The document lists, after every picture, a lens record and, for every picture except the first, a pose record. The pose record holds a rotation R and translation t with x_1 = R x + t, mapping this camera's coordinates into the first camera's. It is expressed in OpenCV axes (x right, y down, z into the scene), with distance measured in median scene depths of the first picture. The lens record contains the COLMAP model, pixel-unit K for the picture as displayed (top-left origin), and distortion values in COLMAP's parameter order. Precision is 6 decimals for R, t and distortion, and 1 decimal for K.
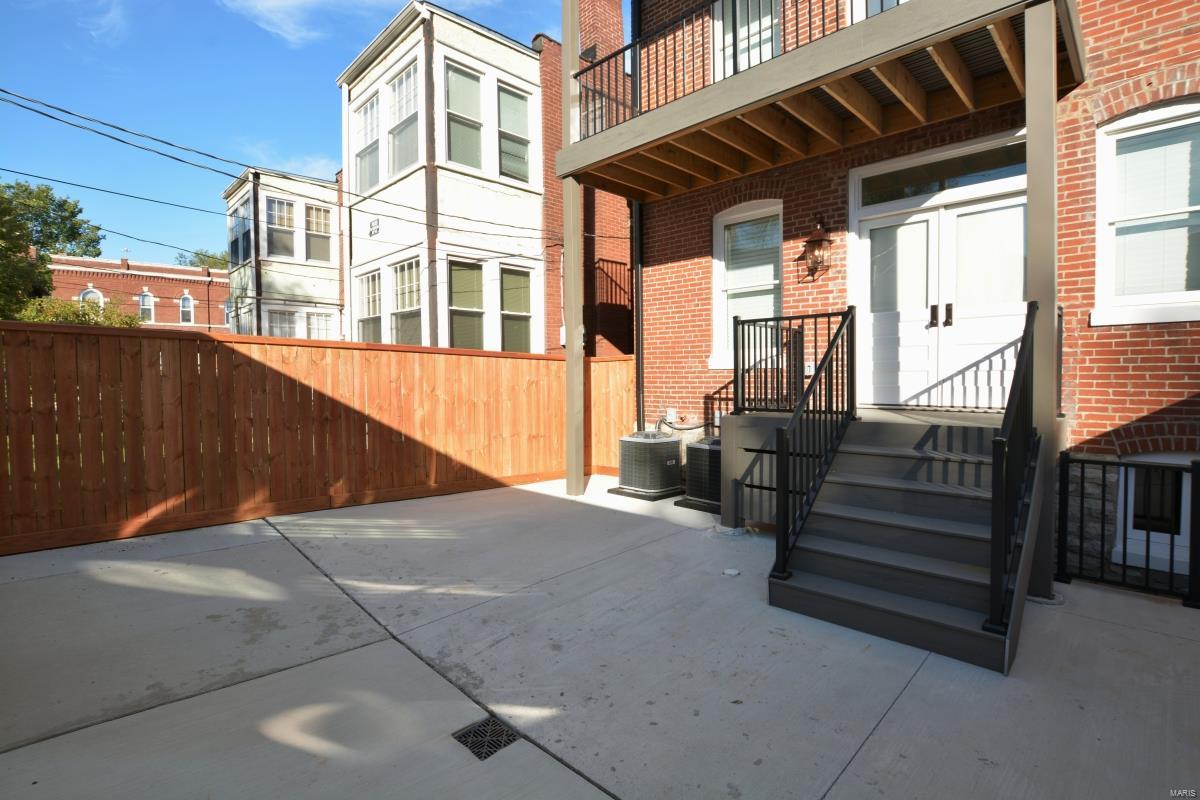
lens RADIAL K [[573.4, 0, 599.1], [0, 573.4, 393.1], [0, 0, 1]] dist [-0.023281, 0.000718]
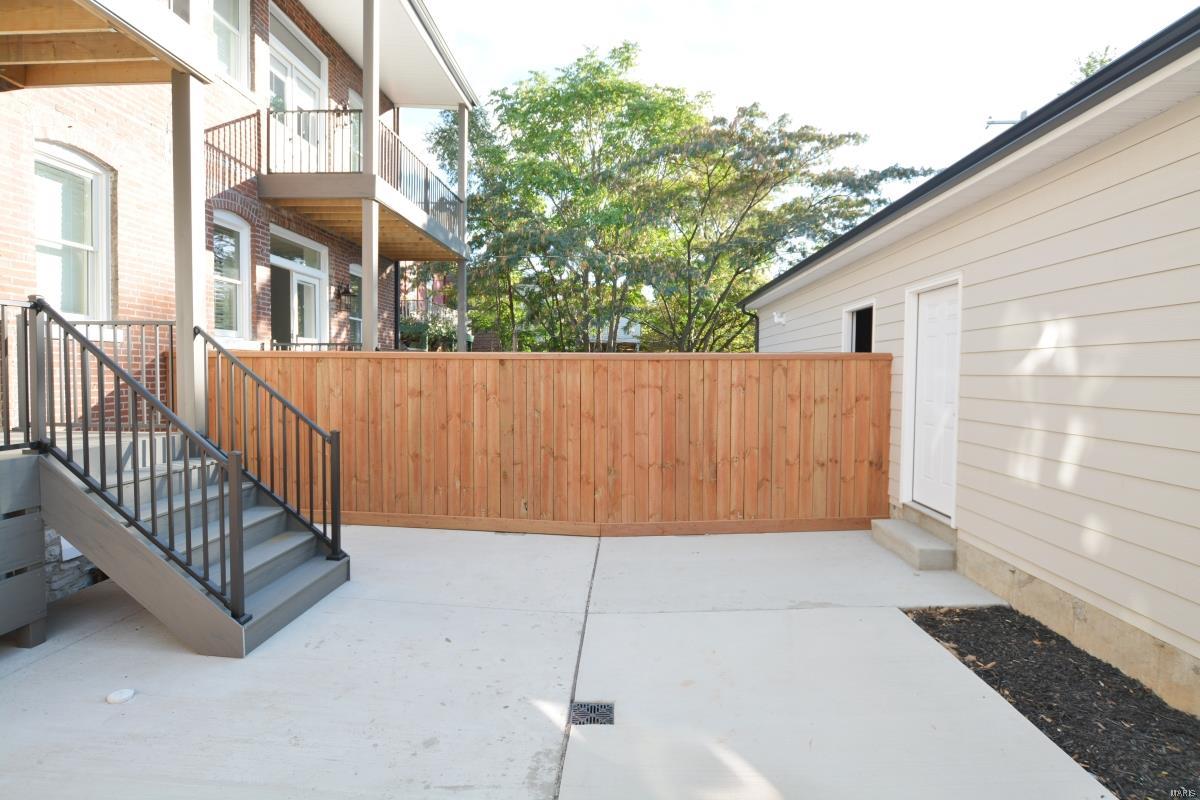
lens RADIAL K [[618.3, 0, 602.5], [0, 618.3, 395.0], [0, 0, 1]] dist [-0.021666, -0.000632]
pose [[-0.675660, -0.024379, 0.736810, -0.564800], [0.019461, 0.998515, 0.050885, -0.048181], [-0.736956, 0.048720, -0.674182, 0.914847]]
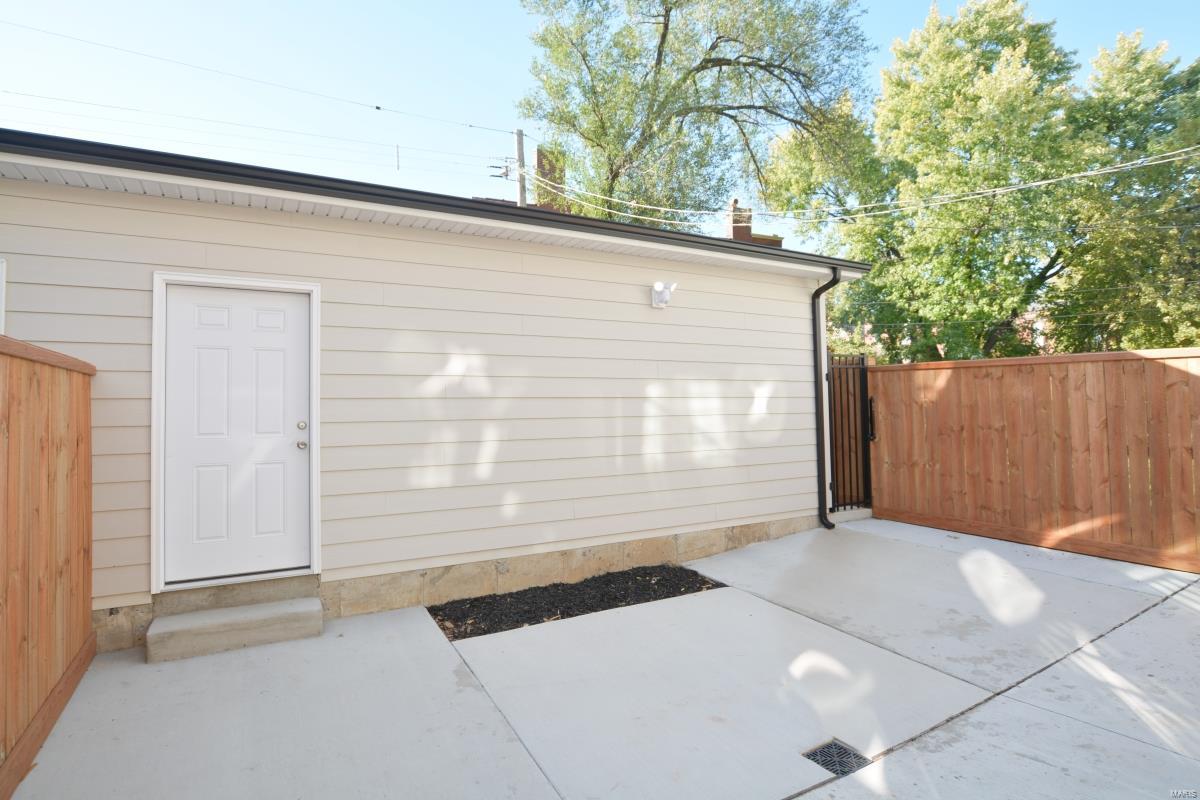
lens RADIAL K [[618.3, 0, 602.5], [0, 618.3, 395.0], [0, 0, 1]] dist [-0.021666, -0.000632]
pose [[-0.276236, -0.015315, -0.960968, 0.505955], [-0.009284, 0.999869, -0.013266, -0.014618], [0.961045, 0.005257, -0.276342, 0.459892]]
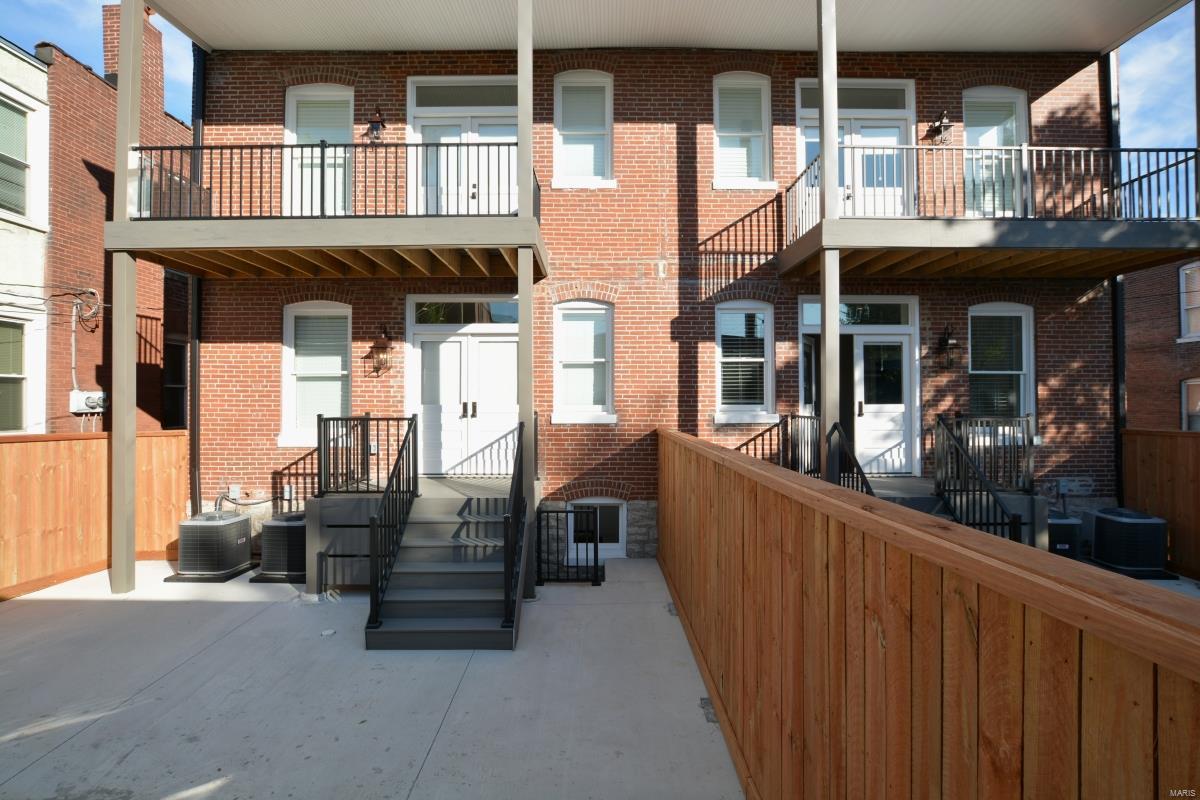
lens RADIAL K [[573.4, 0, 599.1], [0, 573.4, 393.1], [0, 0, 1]] dist [-0.023281, 0.000718]
pose [[0.707124, 0.016873, 0.706888, -0.204479], [0.019349, 0.998879, -0.043199, -0.124259], [-0.706824, 0.044225, 0.706005, -0.271864]]
